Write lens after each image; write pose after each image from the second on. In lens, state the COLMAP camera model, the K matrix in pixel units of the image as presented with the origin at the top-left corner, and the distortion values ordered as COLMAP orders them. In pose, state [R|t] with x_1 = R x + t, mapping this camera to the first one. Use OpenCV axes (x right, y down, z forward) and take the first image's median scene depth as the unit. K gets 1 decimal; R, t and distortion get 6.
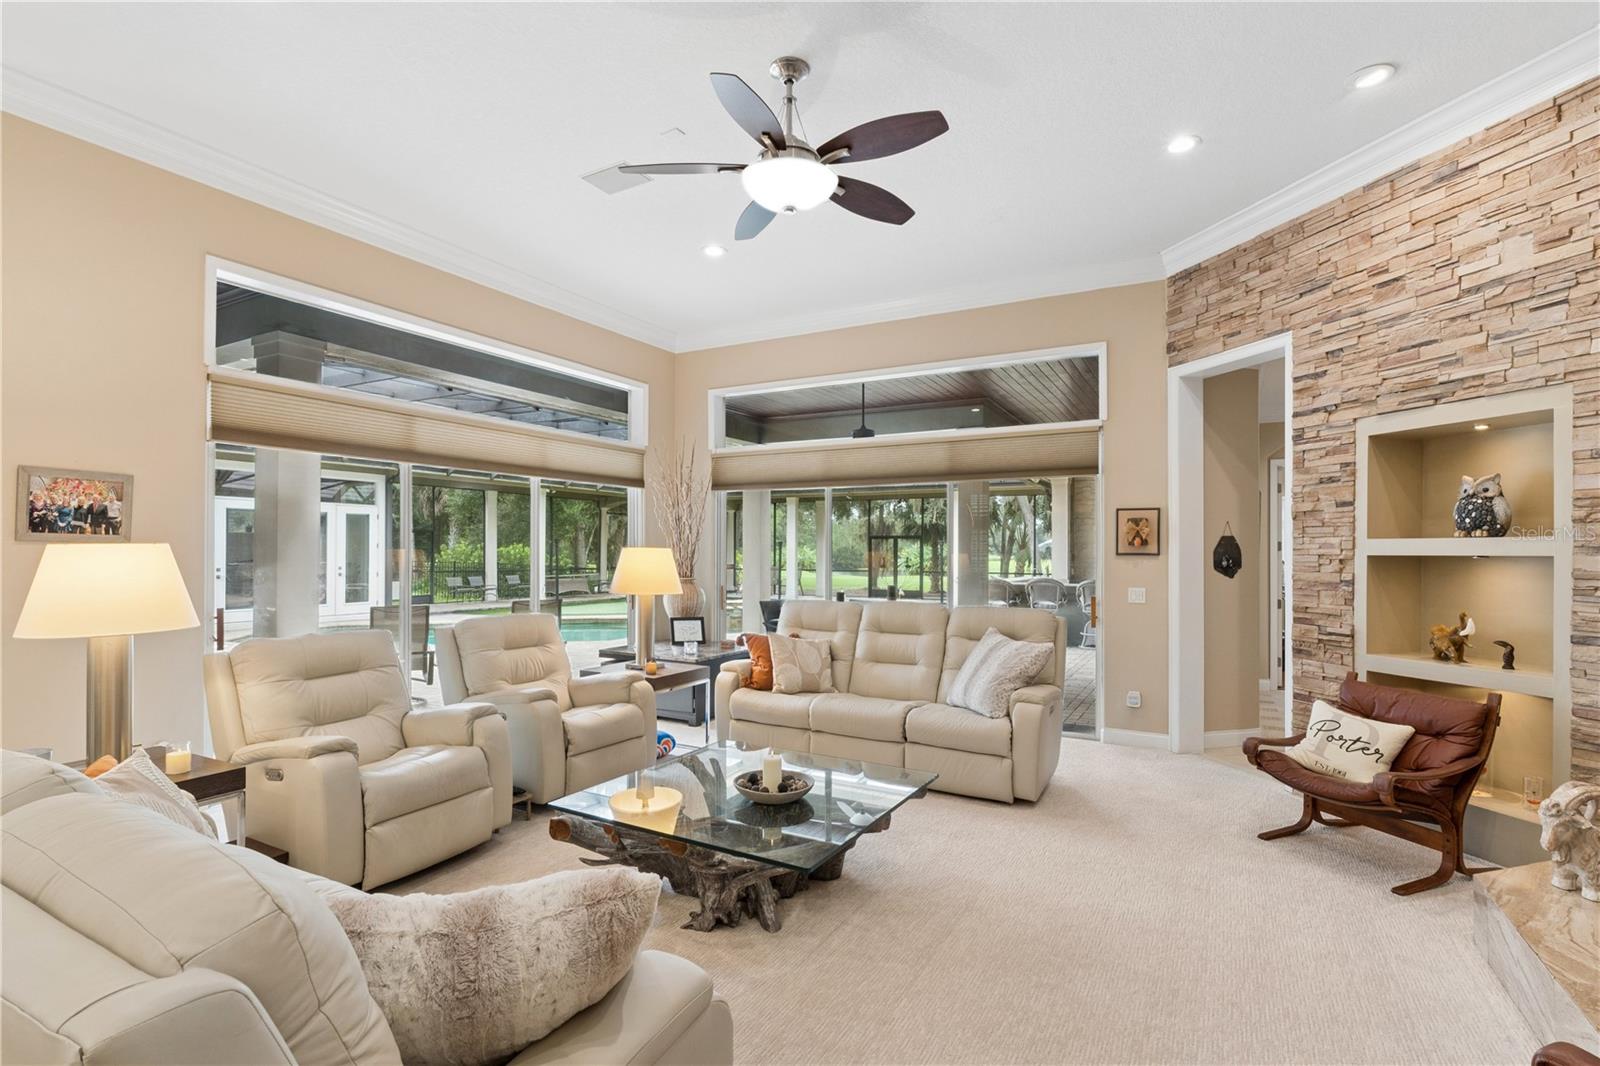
lens RADIAL K [[752.4, 0, 799.1], [0, 752.4, 553.0], [0, 0, 1]] dist [-0.002310, -0.000374]
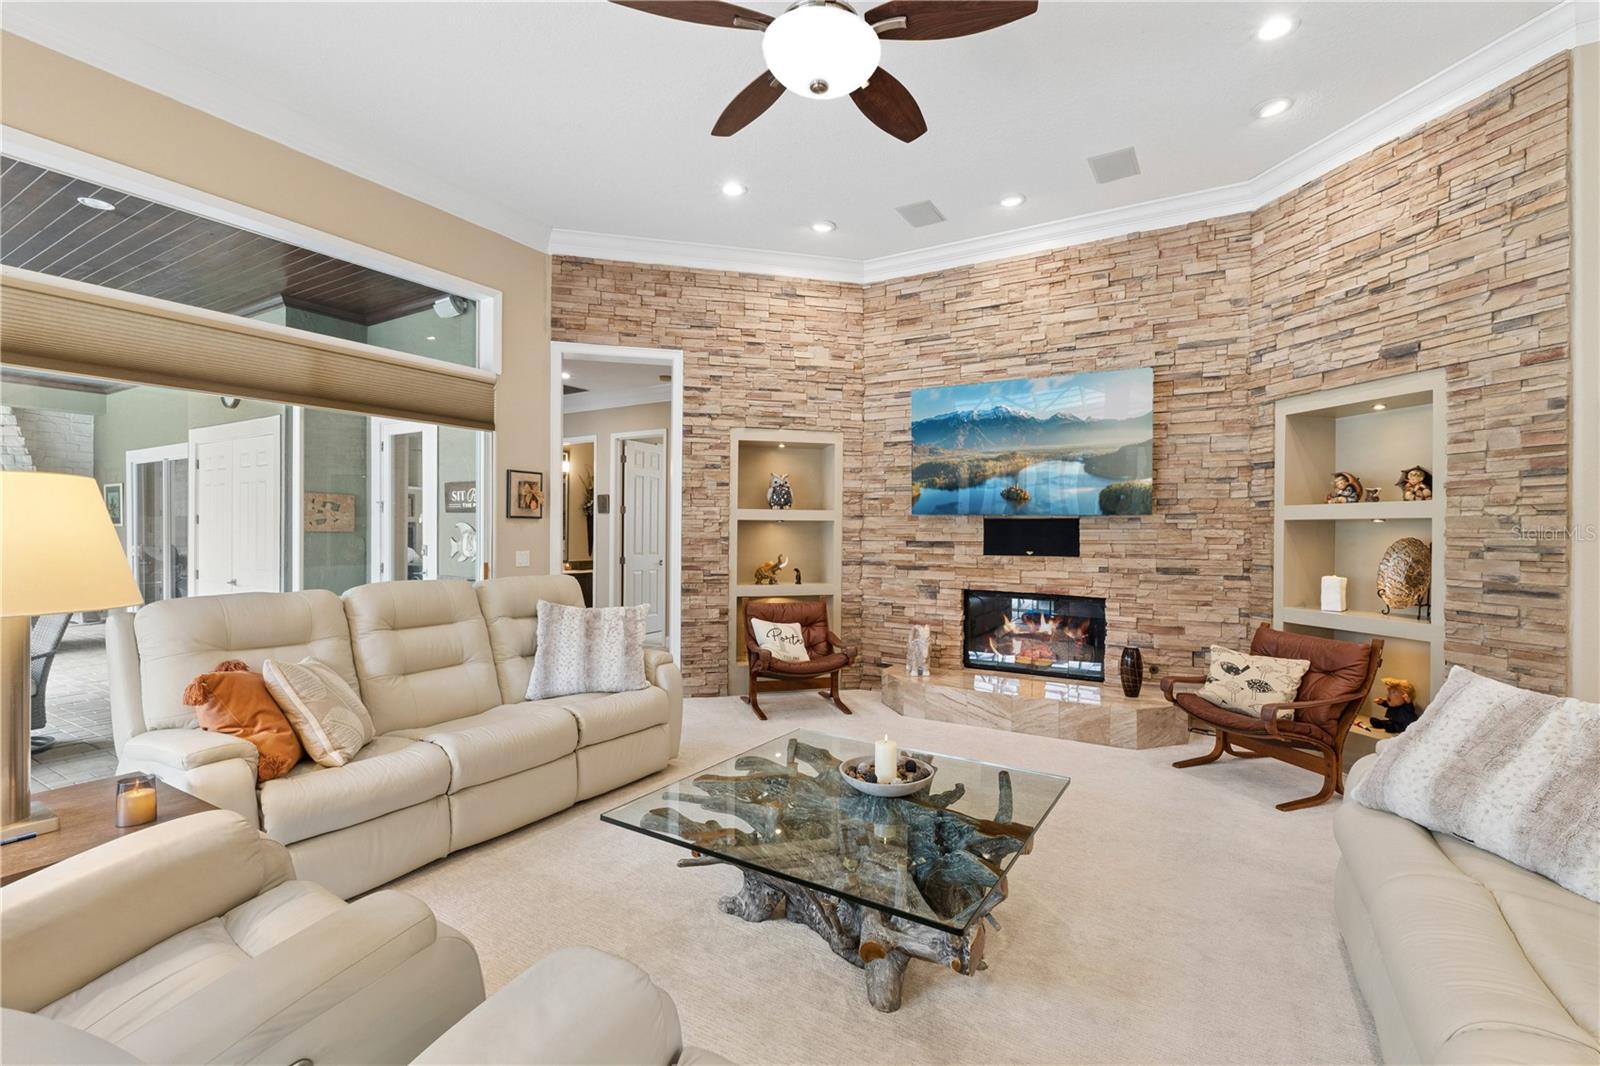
lens RADIAL K [[714.0, 0, 800.0], [0, 714.0, 533.0], [0, 0, 1]] dist [-0.000046, 0.000153]
pose [[0.036171, -0.005500, 0.999330, -0.634407], [-0.005588, 0.999968, 0.005705, 0.019545], [-0.999330, -0.005791, 0.036139, 0.787485]]
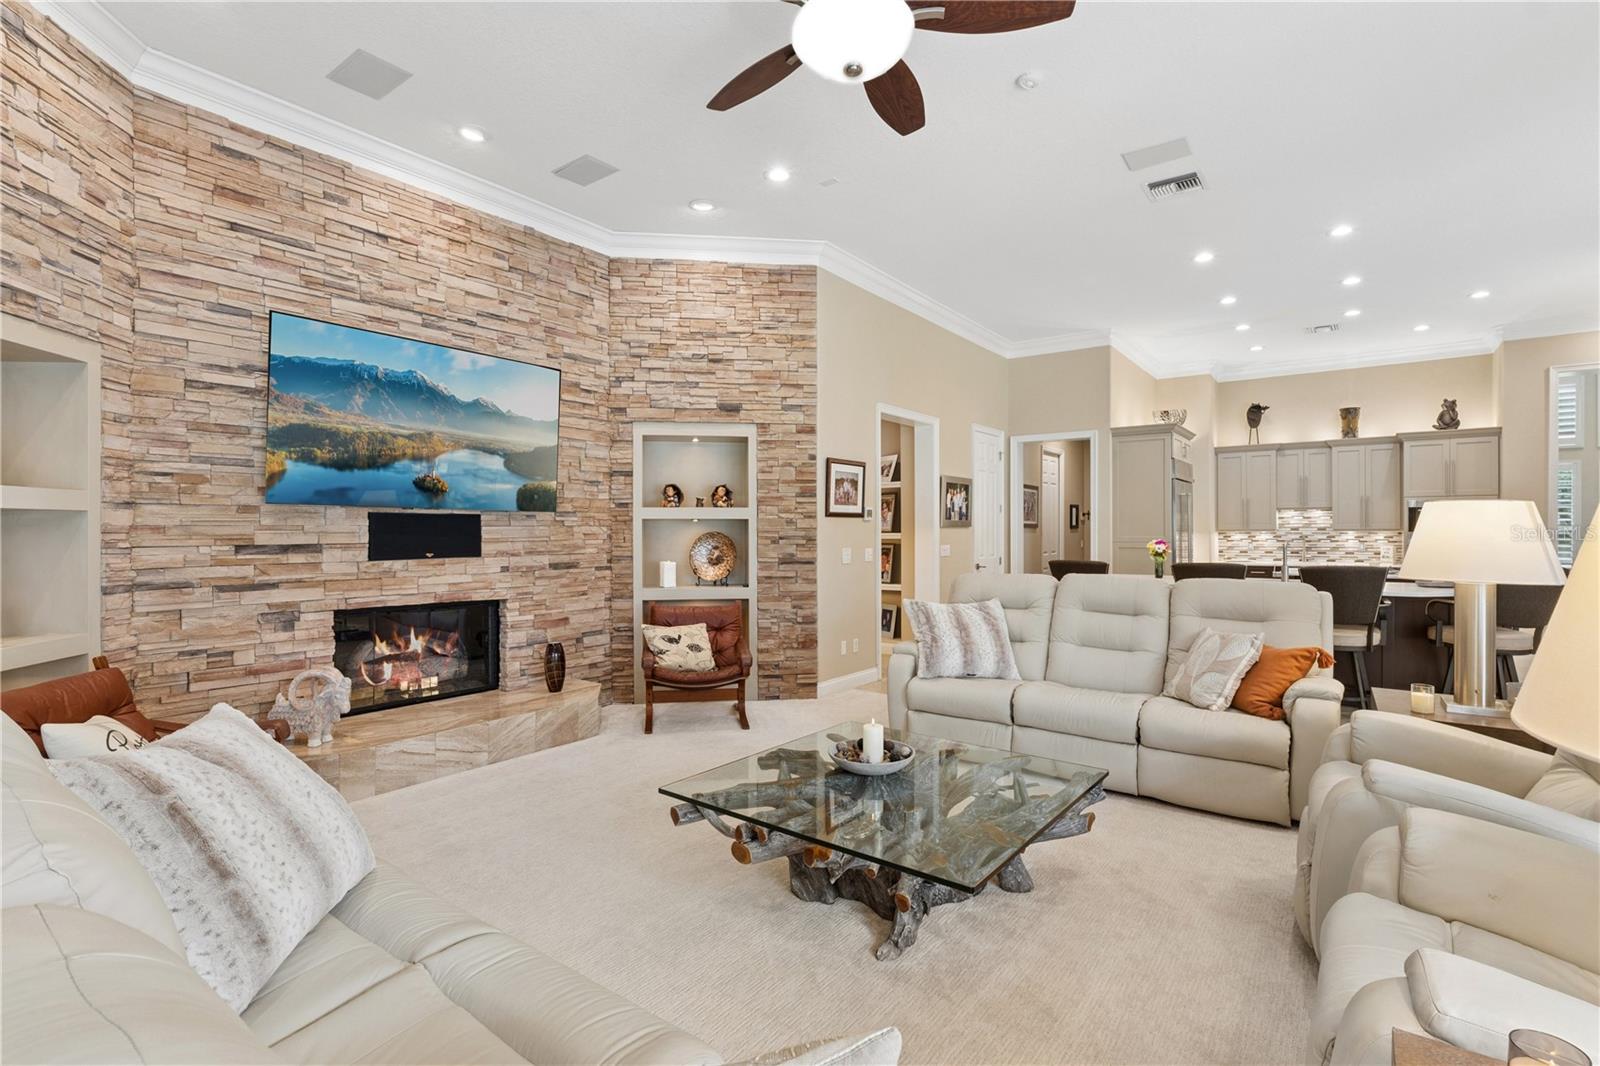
lens RADIAL K [[749.9, 0, 800.0], [0, 749.9, 533.0], [0, 0, 1]] dist [0.000642, -0.000326]
pose [[-0.989138, -0.002424, 0.146973, -0.060509], [-0.001691, 0.999985, 0.005116, 0.020810], [-0.146983, 0.004812, -0.989127, 1.424271]]
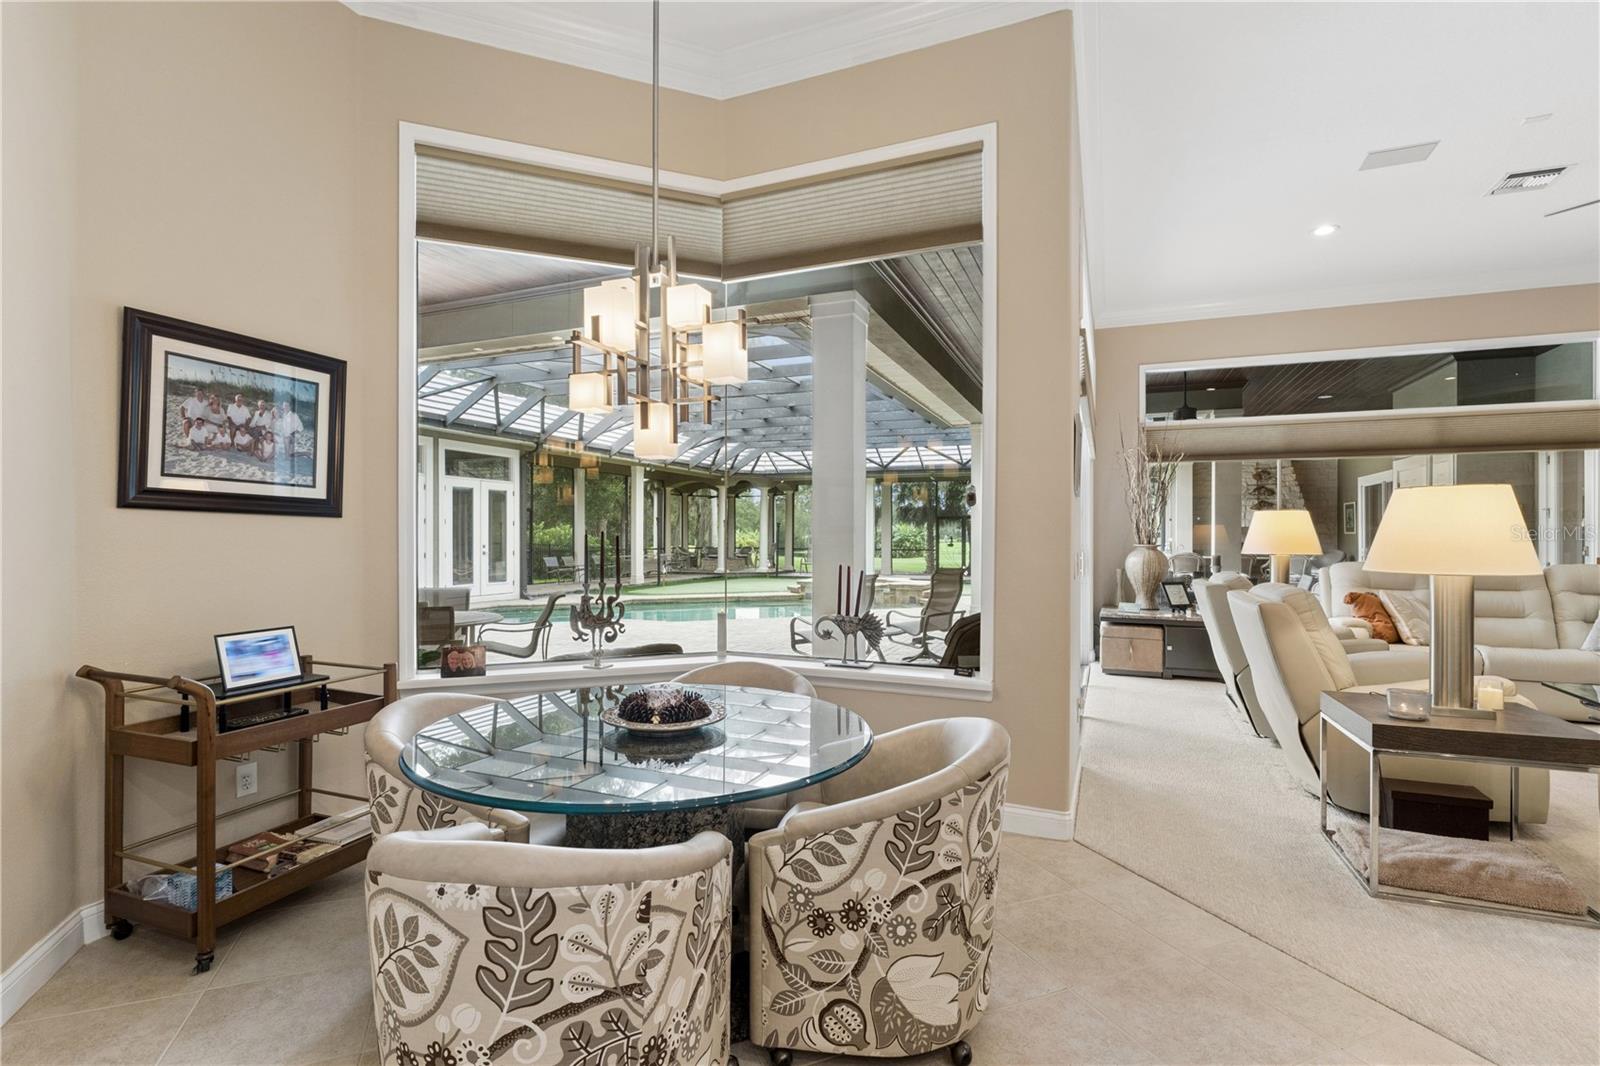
lens RADIAL K [[750.3, 0, 800.0], [0, 750.3, 533.0], [0, 0, 1]] dist [-0.010972, 0.000567]
pose [[0.993382, -0.000491, 0.114860, -1.236424], [0.001260, 0.999977, -0.006629, 0.038086], [-0.114855, 0.006730, 0.993360, 0.051160]]
